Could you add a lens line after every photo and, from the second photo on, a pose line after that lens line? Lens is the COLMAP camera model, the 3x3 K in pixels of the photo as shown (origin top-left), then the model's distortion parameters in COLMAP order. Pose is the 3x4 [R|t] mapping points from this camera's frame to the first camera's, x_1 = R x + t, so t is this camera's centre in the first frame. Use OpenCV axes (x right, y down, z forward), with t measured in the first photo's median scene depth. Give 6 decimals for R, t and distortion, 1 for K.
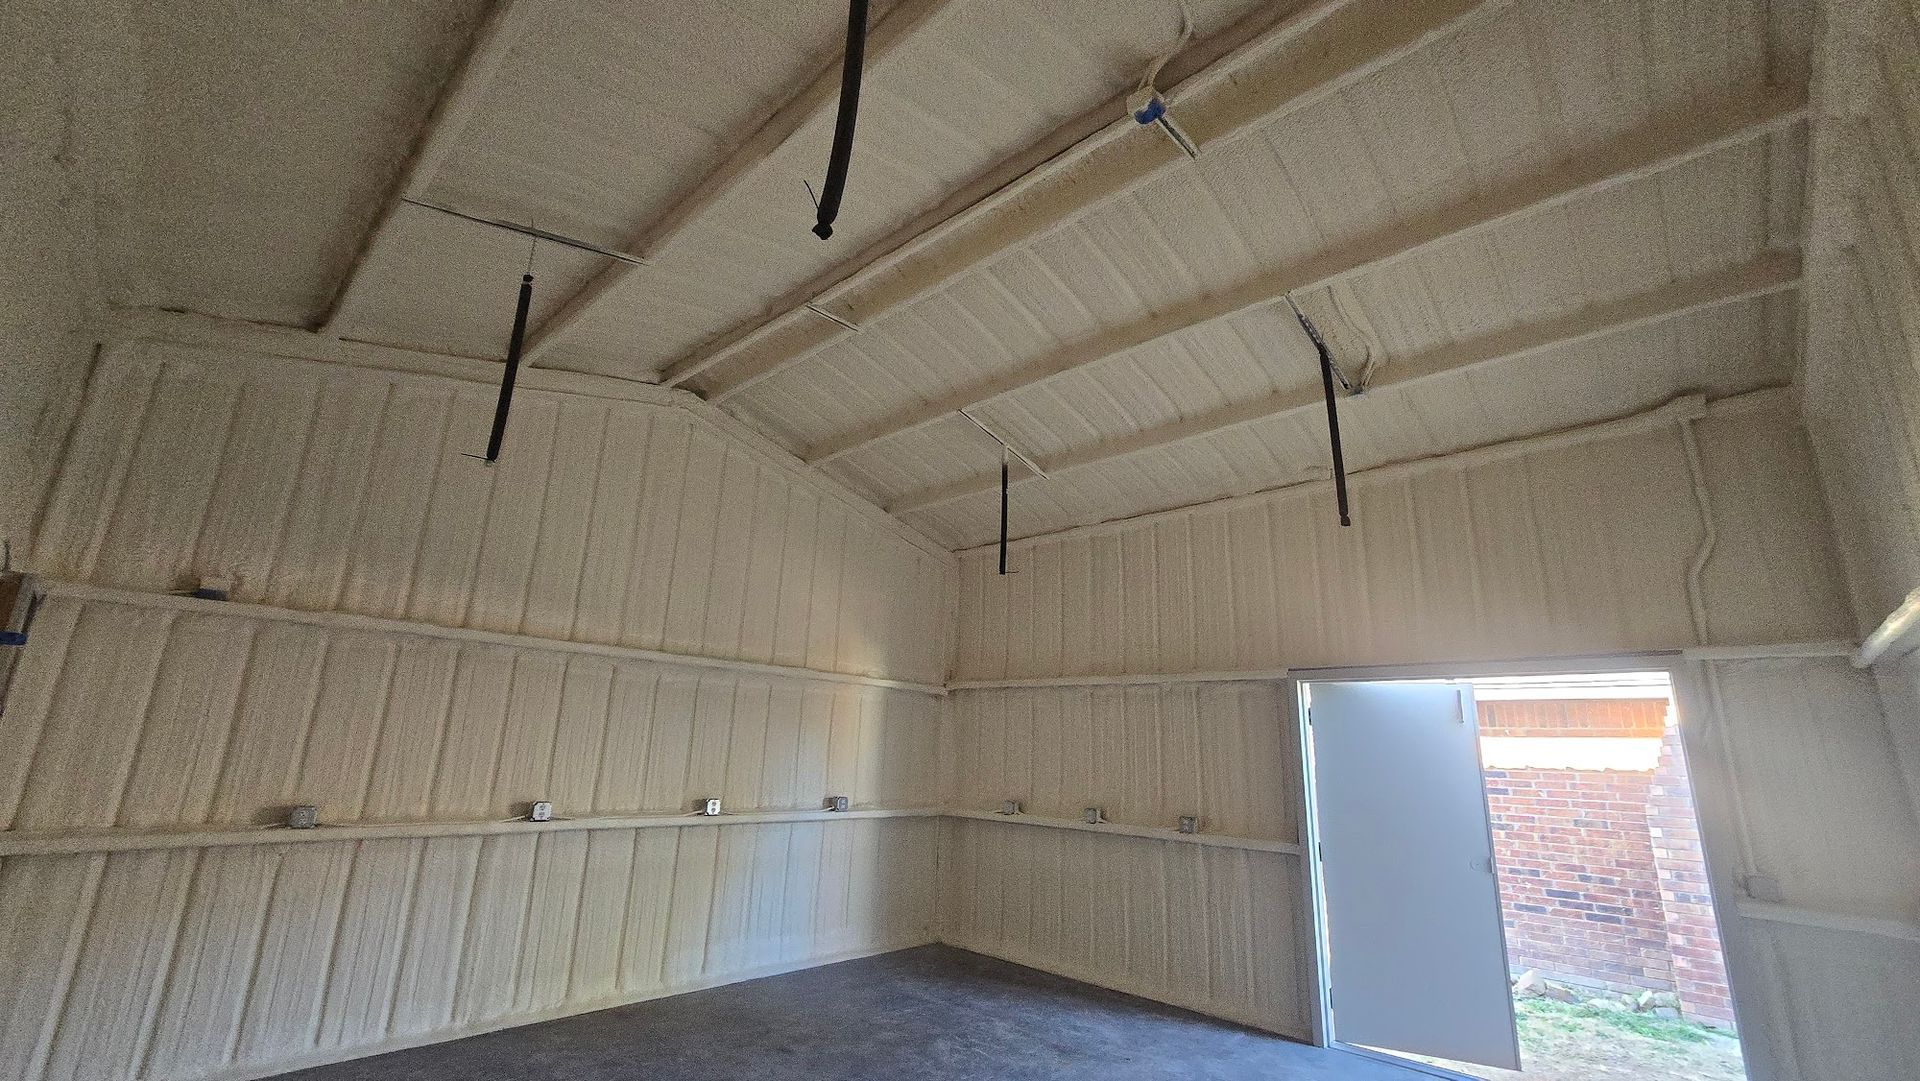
lens RADIAL K [[782.7, 0, 962.6], [0, 782.7, 540.8], [0, 0, 1]] dist [-0.000447, 0.000618]
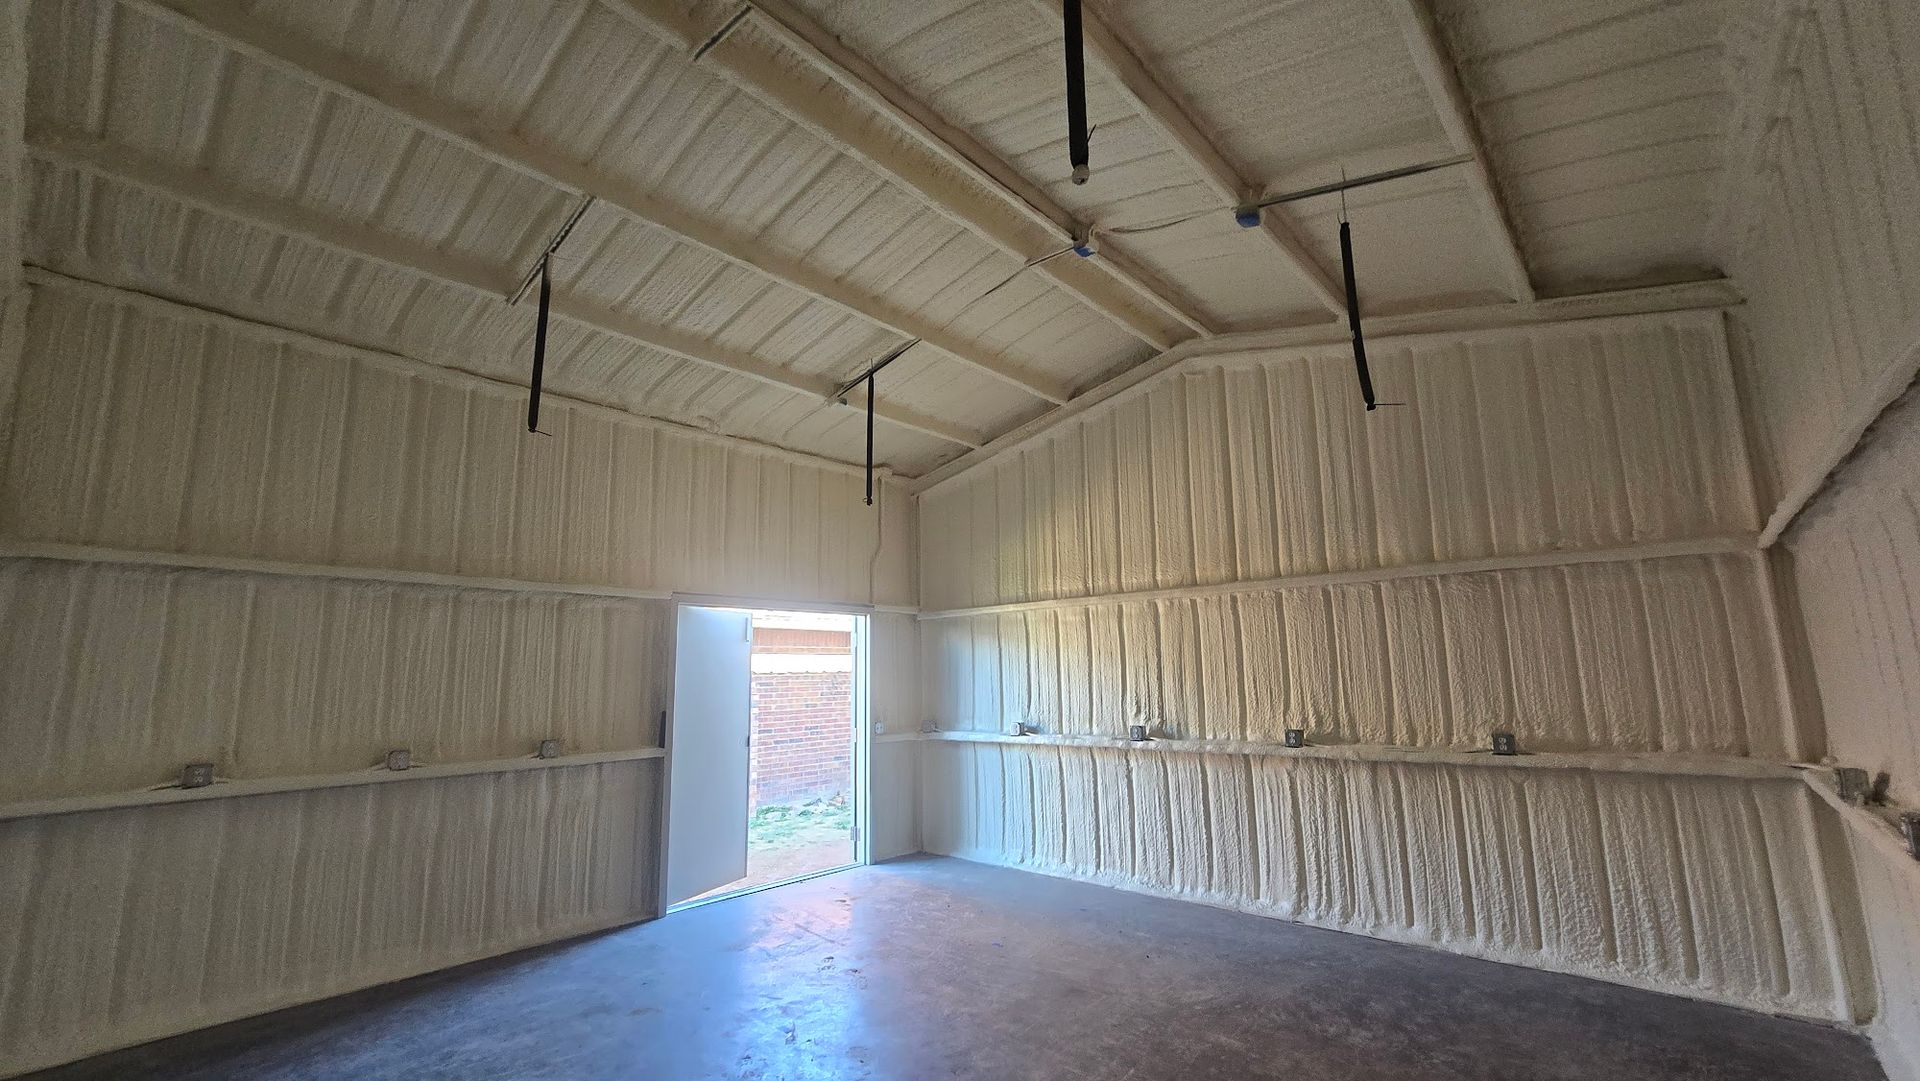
lens RADIAL K [[782.7, 0, 961.1], [0, 782.7, 547.3], [0, 0, 1]] dist [-0.000447, 0.000618]
pose [[-0.025581, 0.124456, 0.991895, -0.699709], [-0.247013, 0.960666, -0.126908, 0.147747], [-0.968675, -0.248257, 0.006167, 0.638361]]
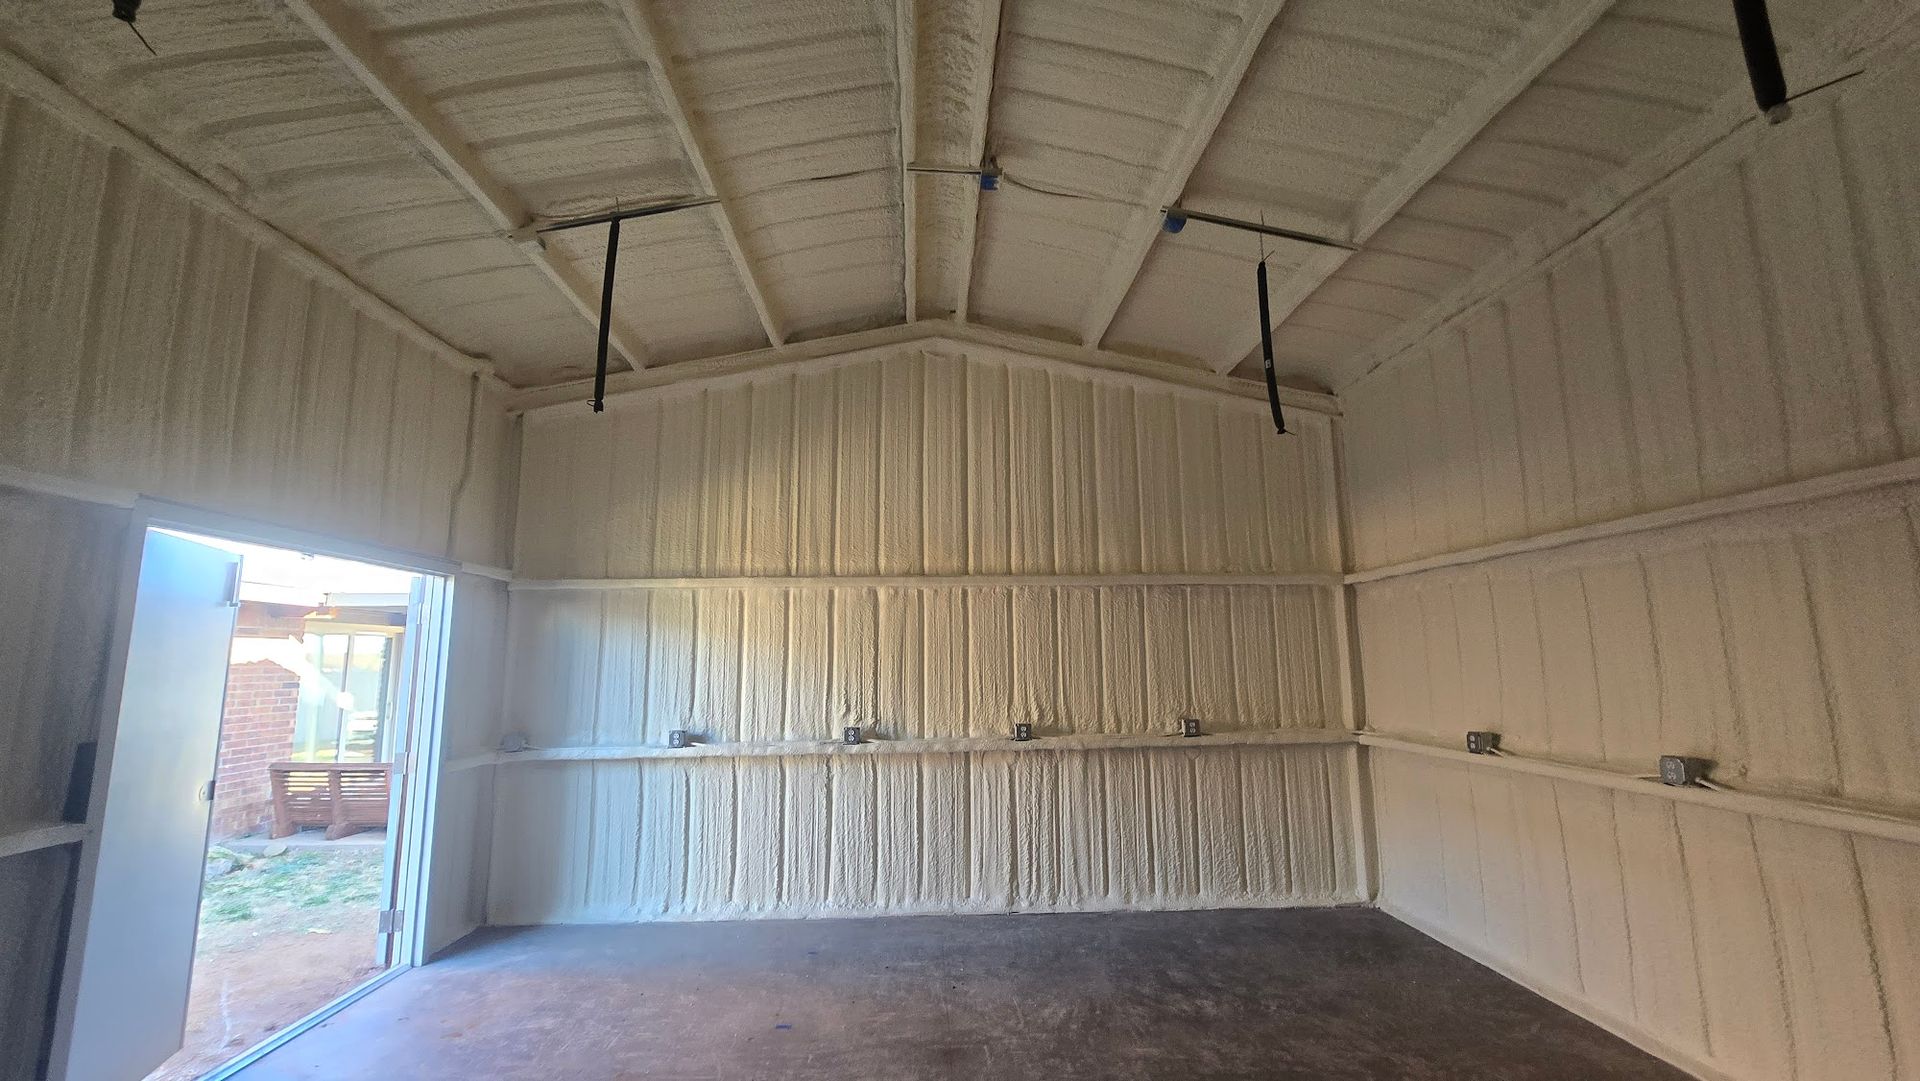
lens RADIAL K [[782.7, 0, 959.8], [0, 782.7, 546.2], [0, 0, 1]] dist [-0.000447, 0.000618]
pose [[-0.716581, 0.074160, 0.693550, -0.350754], [-0.199581, 0.930957, -0.305754, 0.255774], [-0.668340, -0.357517, -0.652306, 0.989797]]
